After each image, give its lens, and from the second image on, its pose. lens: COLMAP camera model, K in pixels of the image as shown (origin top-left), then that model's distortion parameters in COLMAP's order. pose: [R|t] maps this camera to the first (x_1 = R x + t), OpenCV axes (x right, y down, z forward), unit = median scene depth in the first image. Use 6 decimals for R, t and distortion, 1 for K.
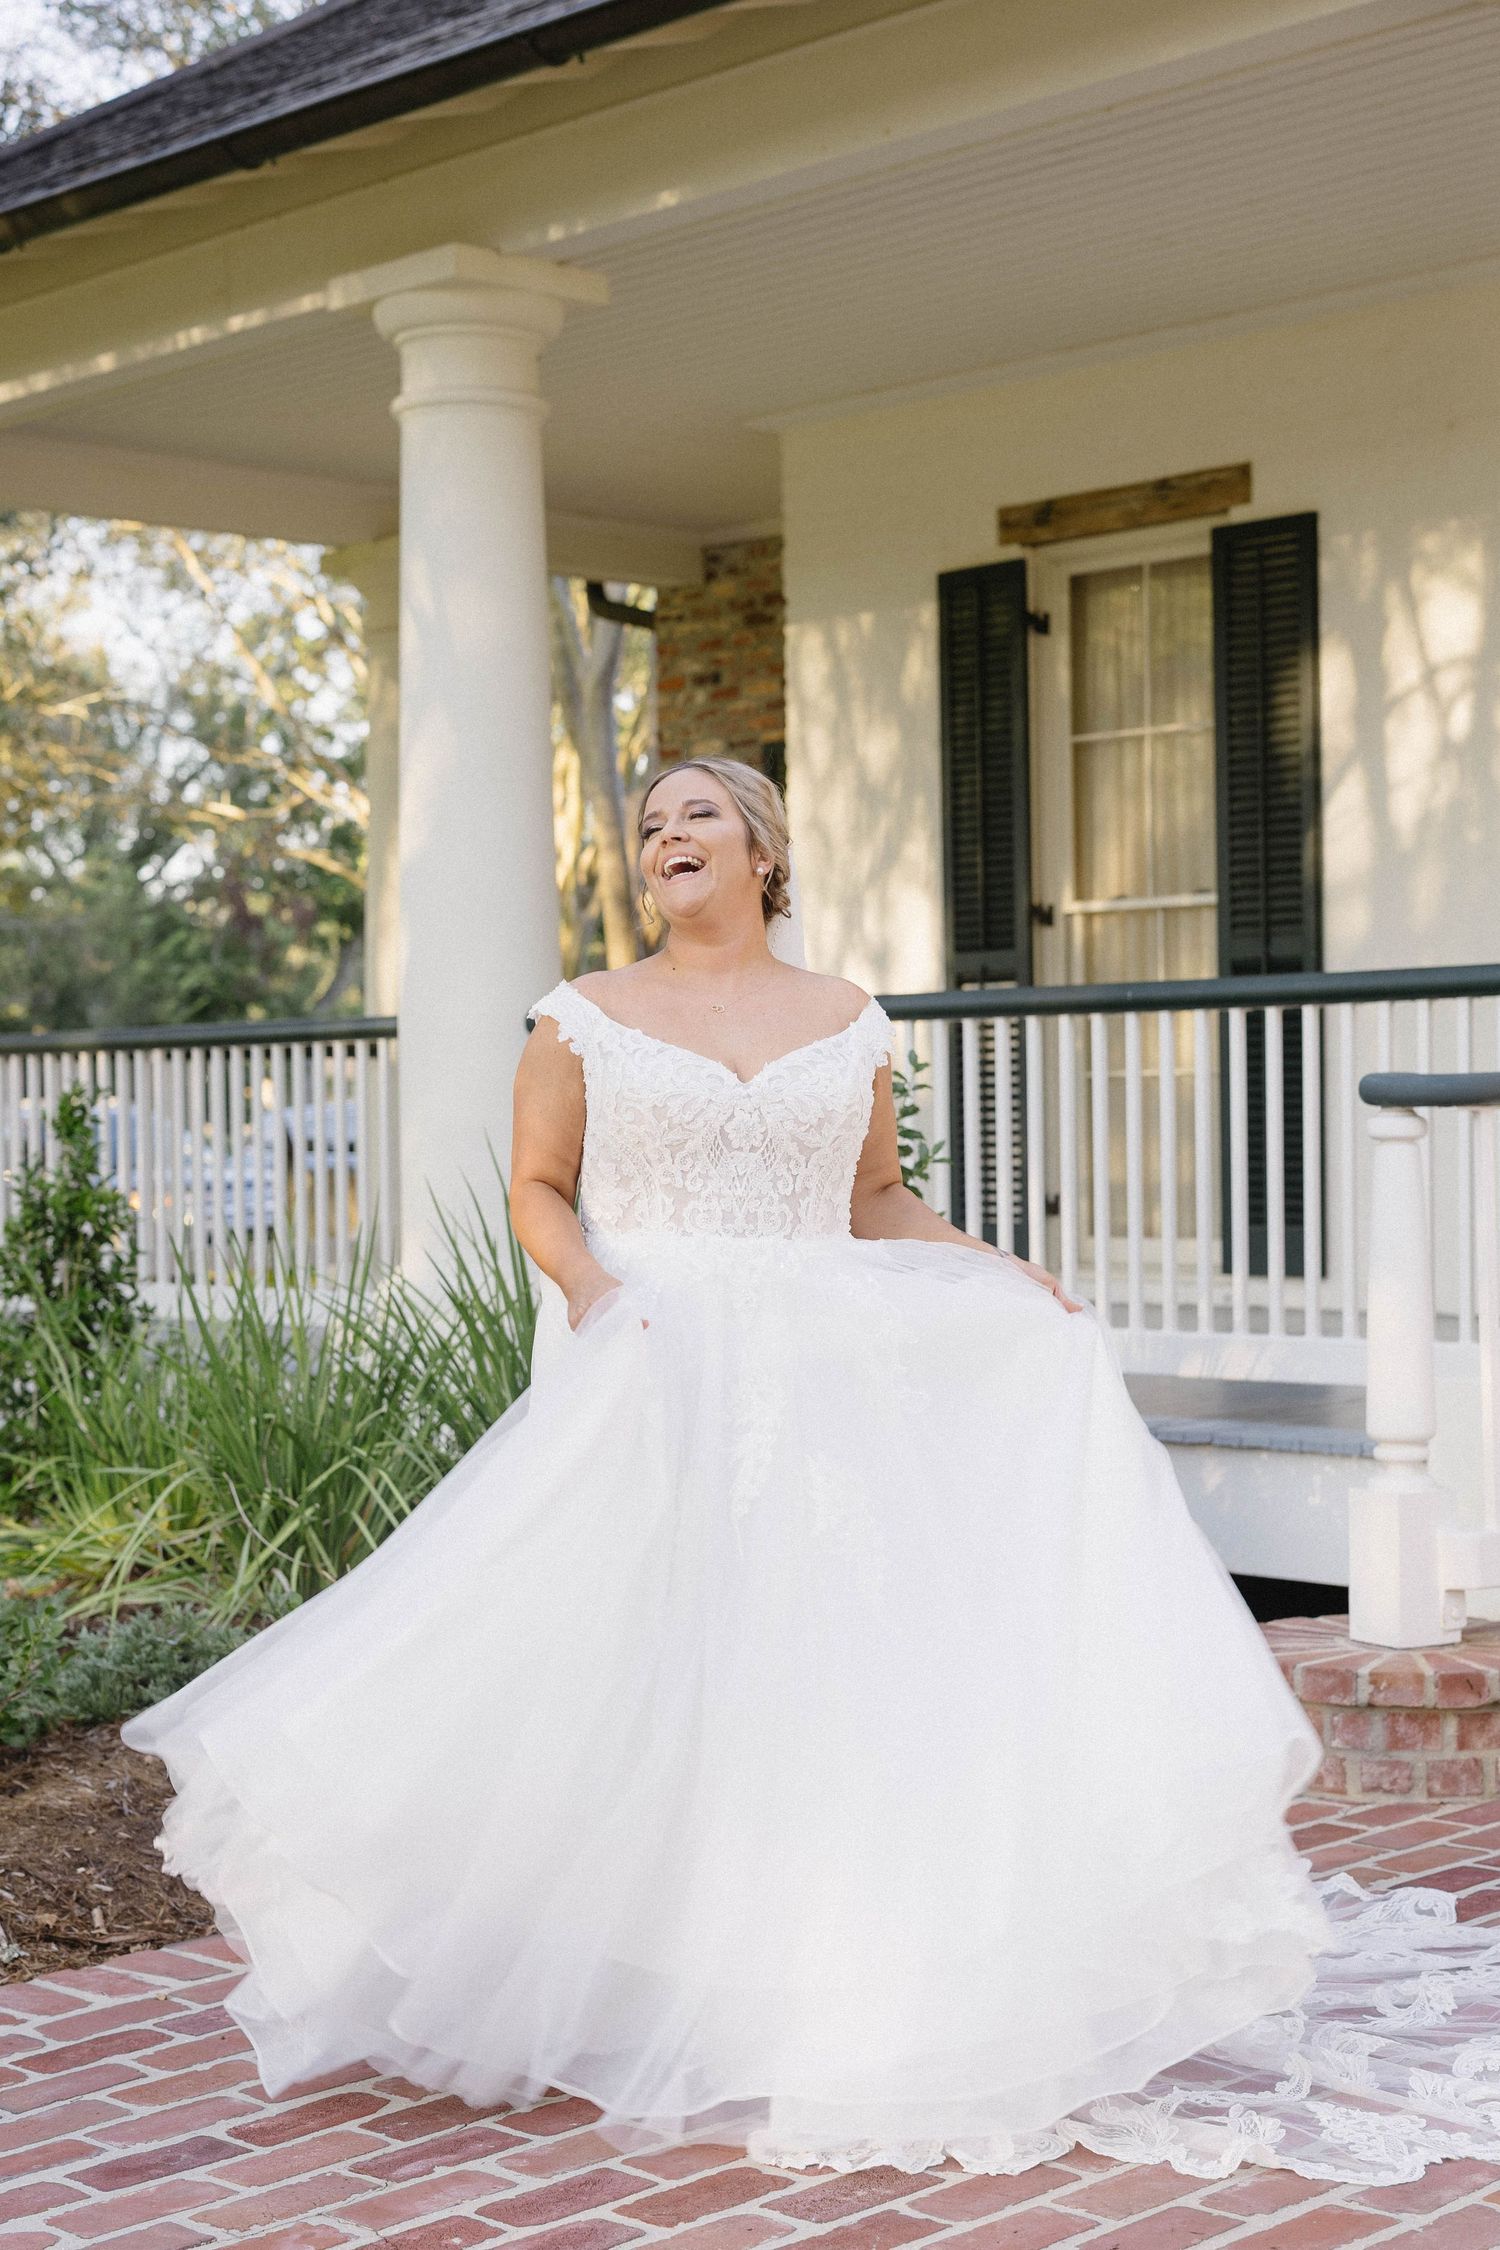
lens RADIAL K [[3415.3, 0, 750.0], [0, 3415.3, 1125.0], [0, 0, 1]] dist [0.012096, 0.021567]
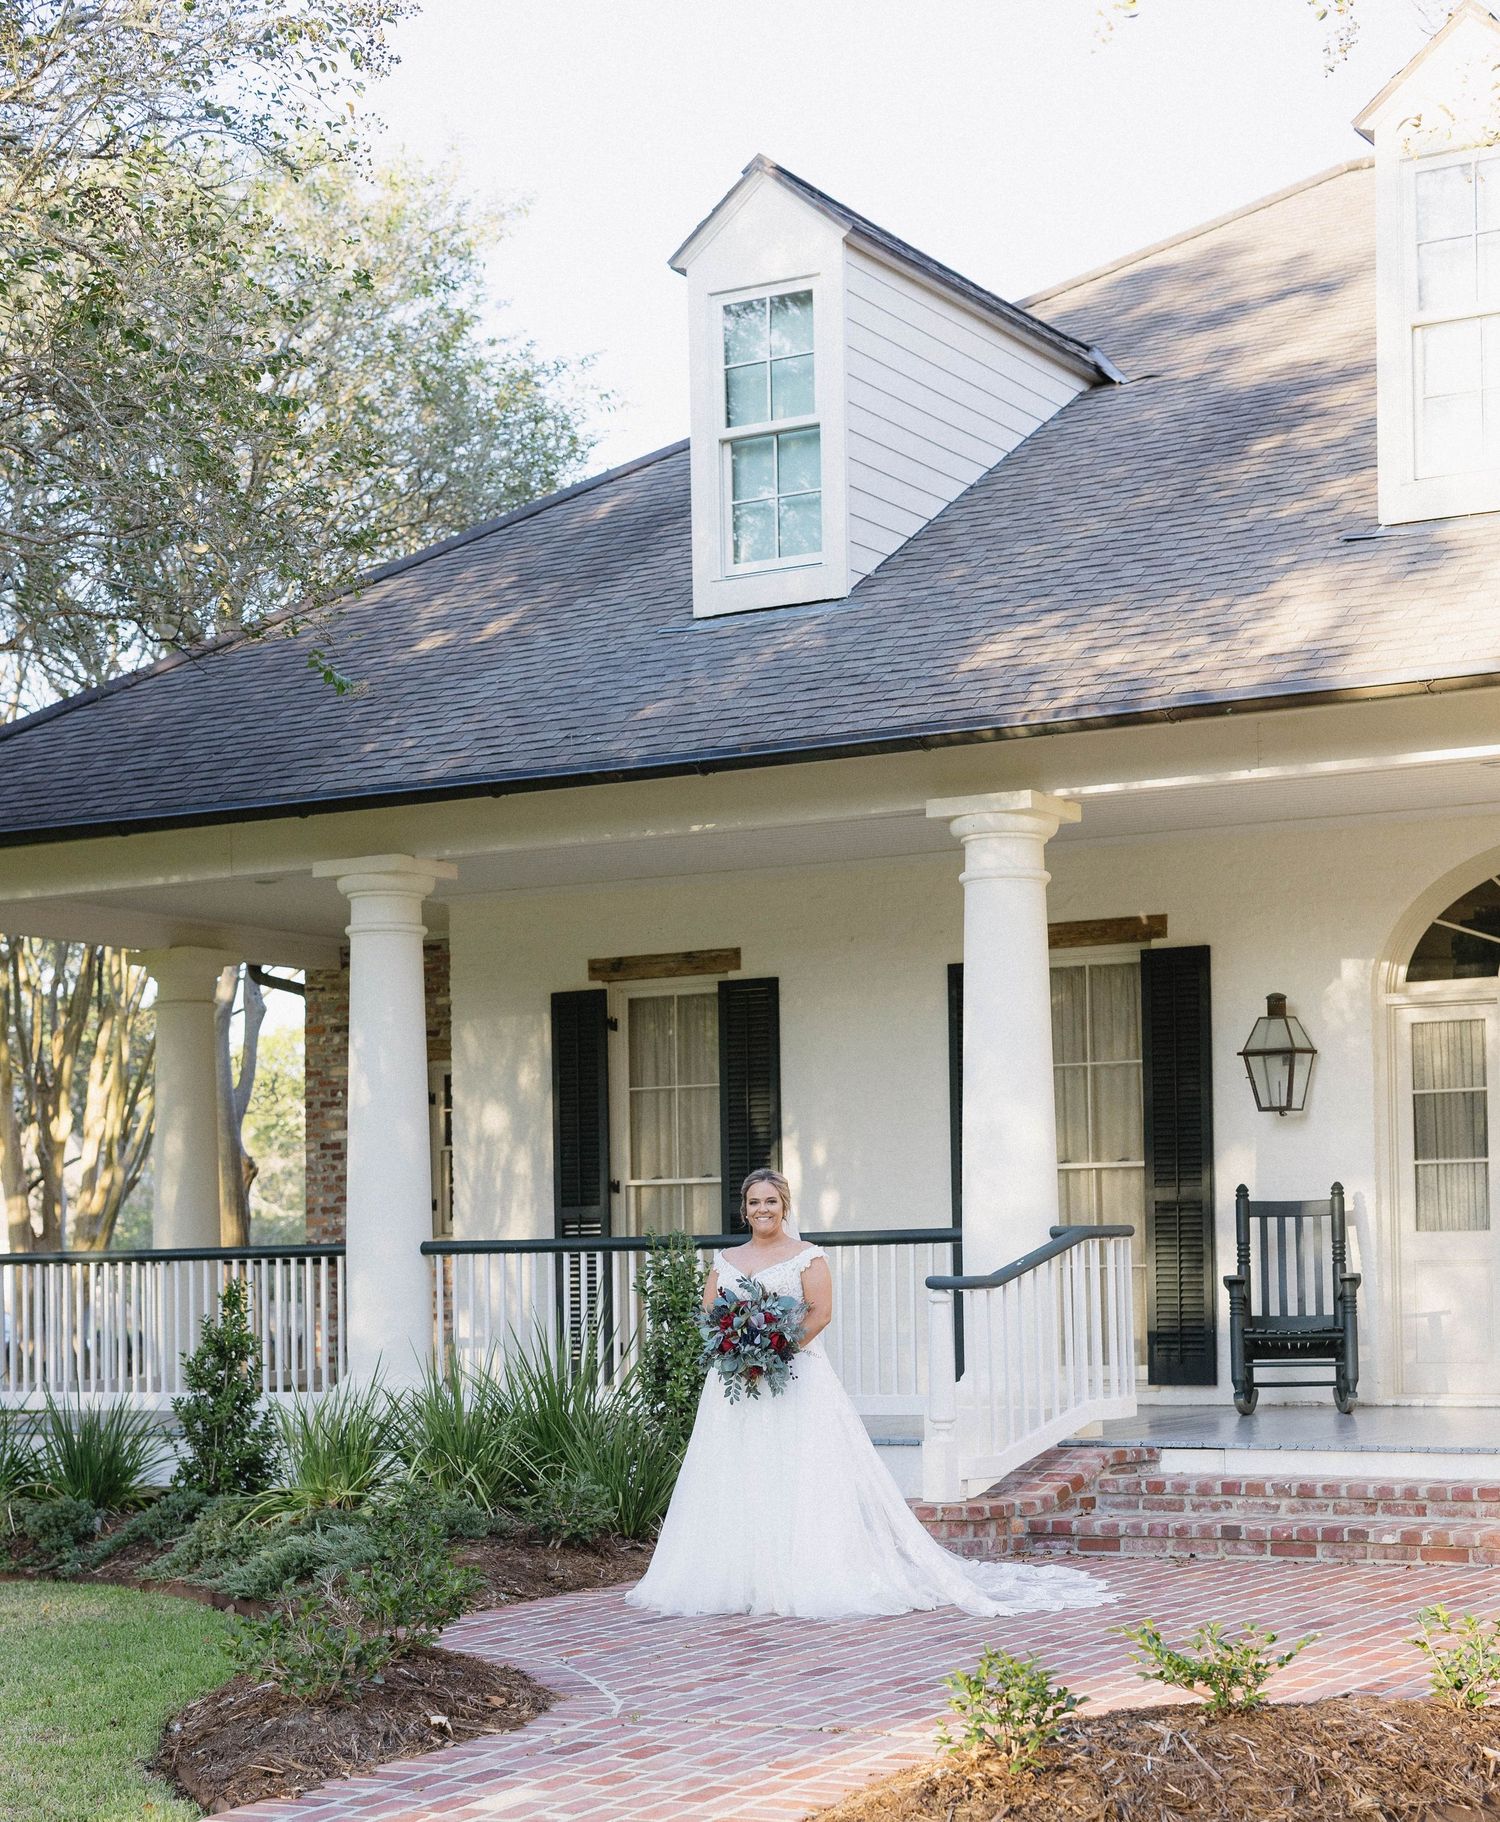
lens RADIAL K [[3232.9, 0, 753.1], [0, 3232.9, 1099.6], [0, 0, 1]] dist [0.022133, 0.016683]
pose [[0.961921, 0.018069, 0.272729, -0.340952], [0.000921, 0.997593, -0.069341, 0.011683], [-0.273325, 0.066952, 0.959589, -0.721167]]
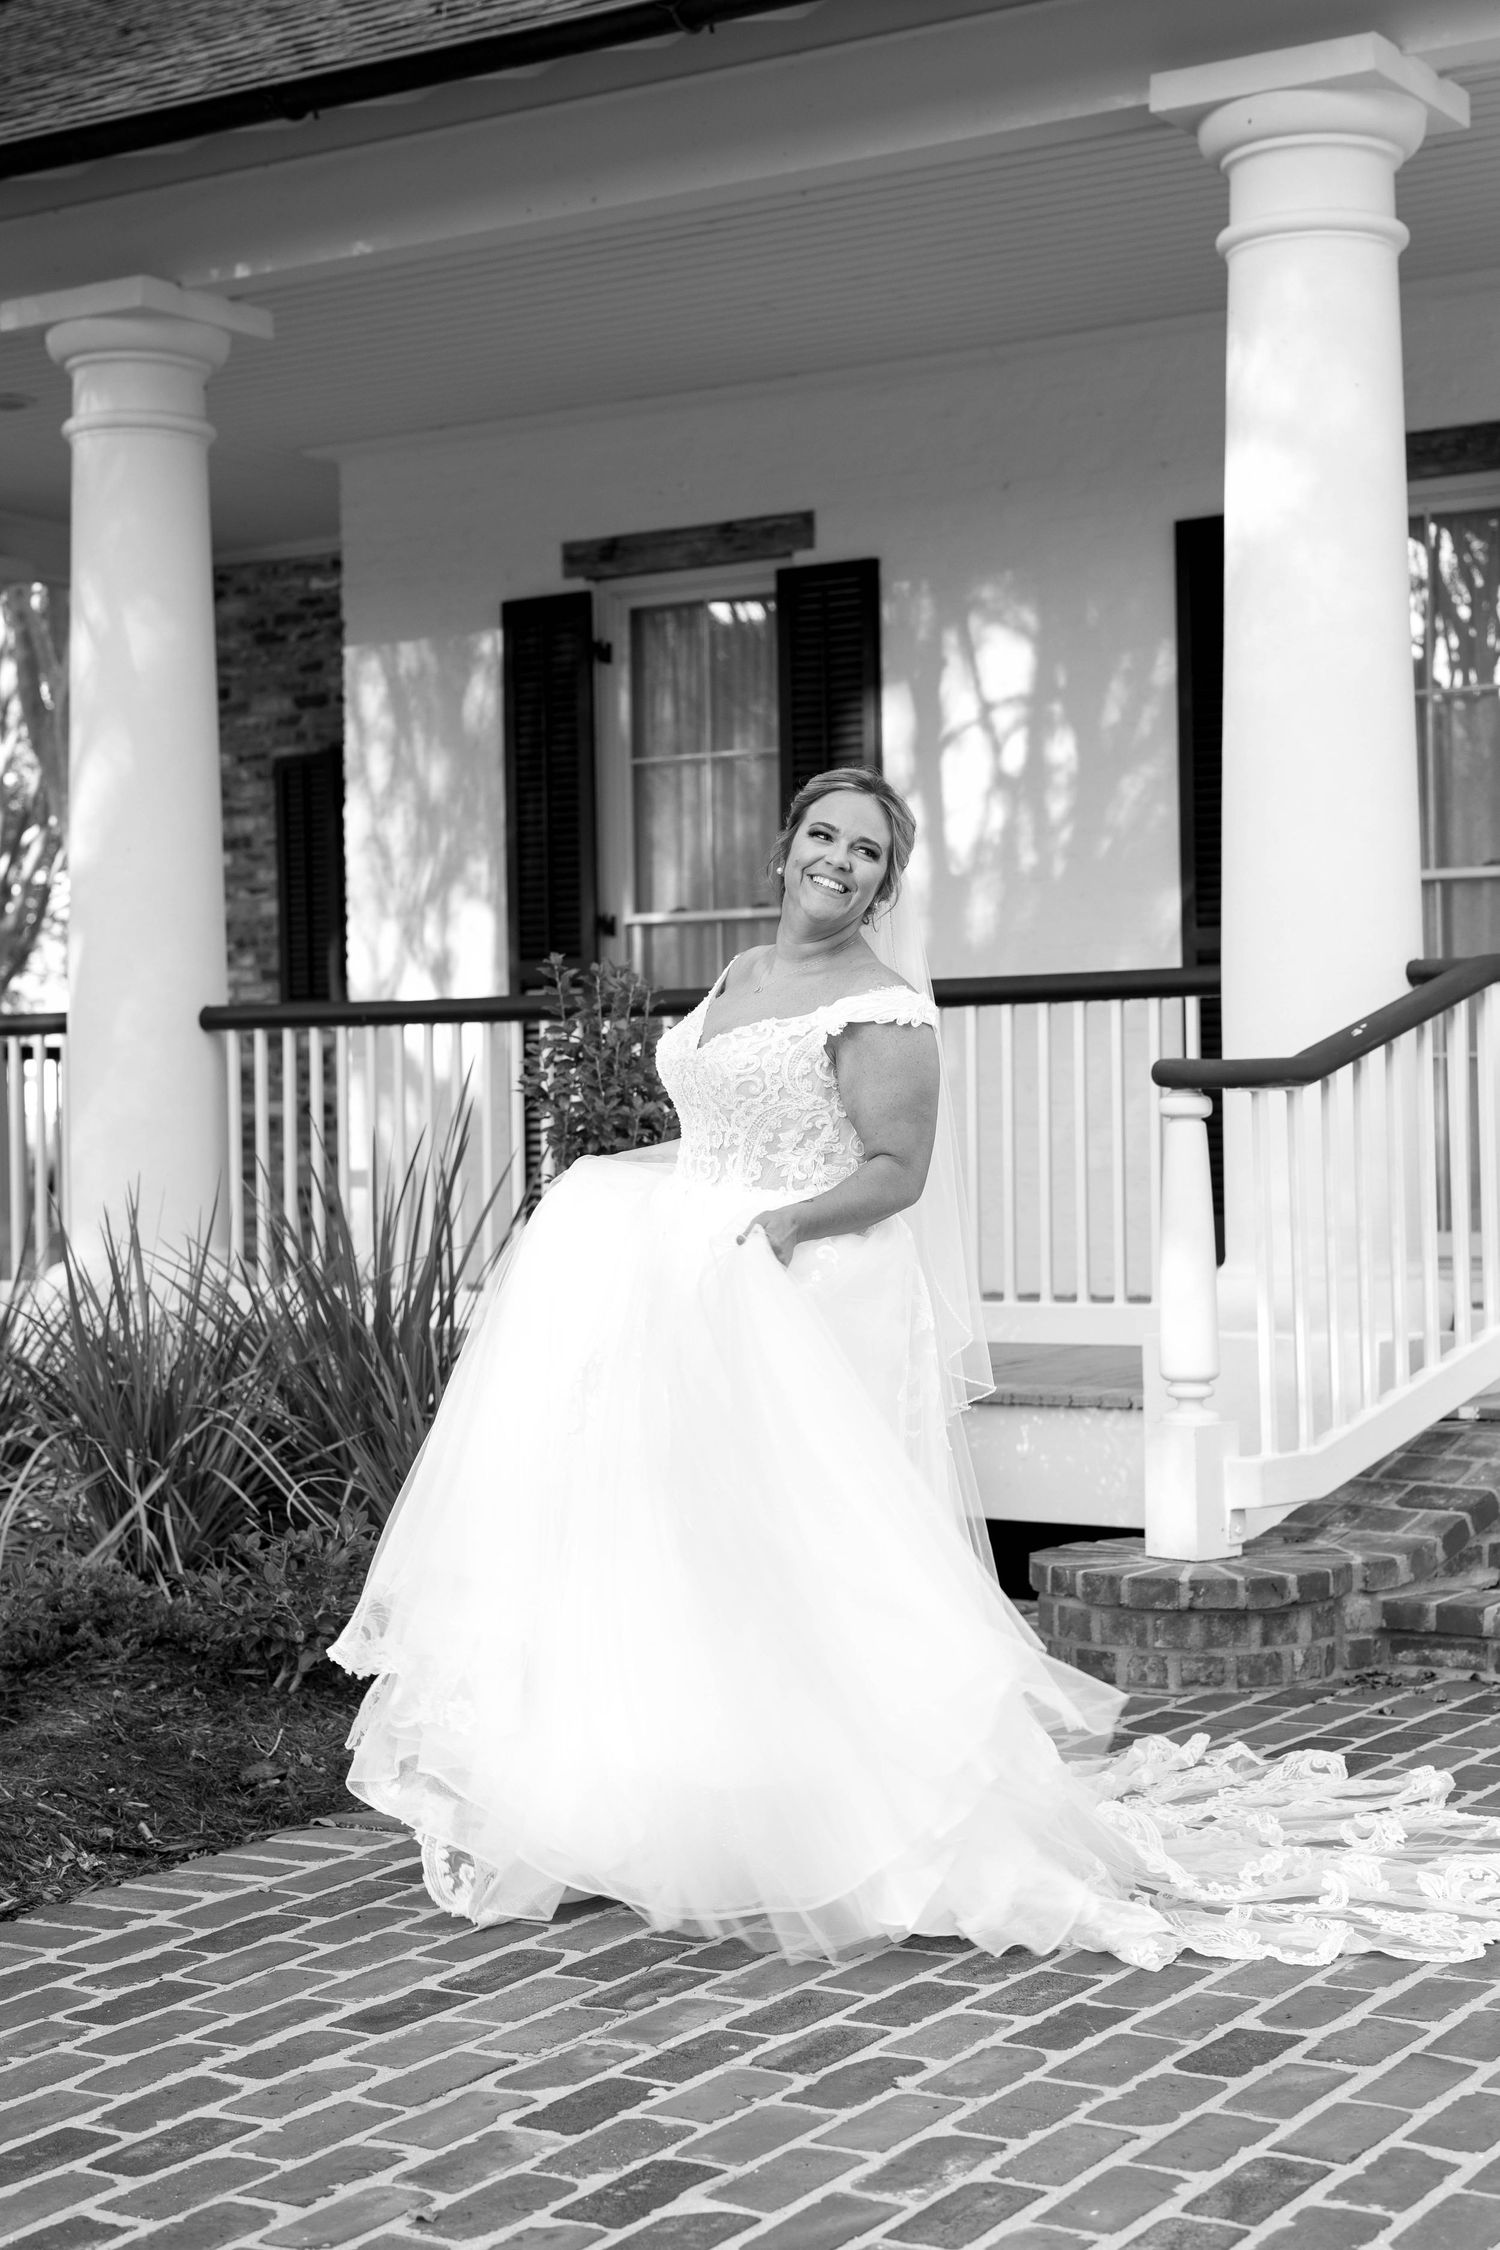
lens RADIAL K [[3392.6, 0, 744.8], [0, 3392.6, 1058.6], [0, 0, 1]] dist [0.004321, 0.056783]
pose [[0.975227, 0.004786, 0.221155, -0.117204], [0.000878, 0.999674, -0.025509, 0.007779], [-0.221205, 0.025072, 0.974905, -0.043132]]
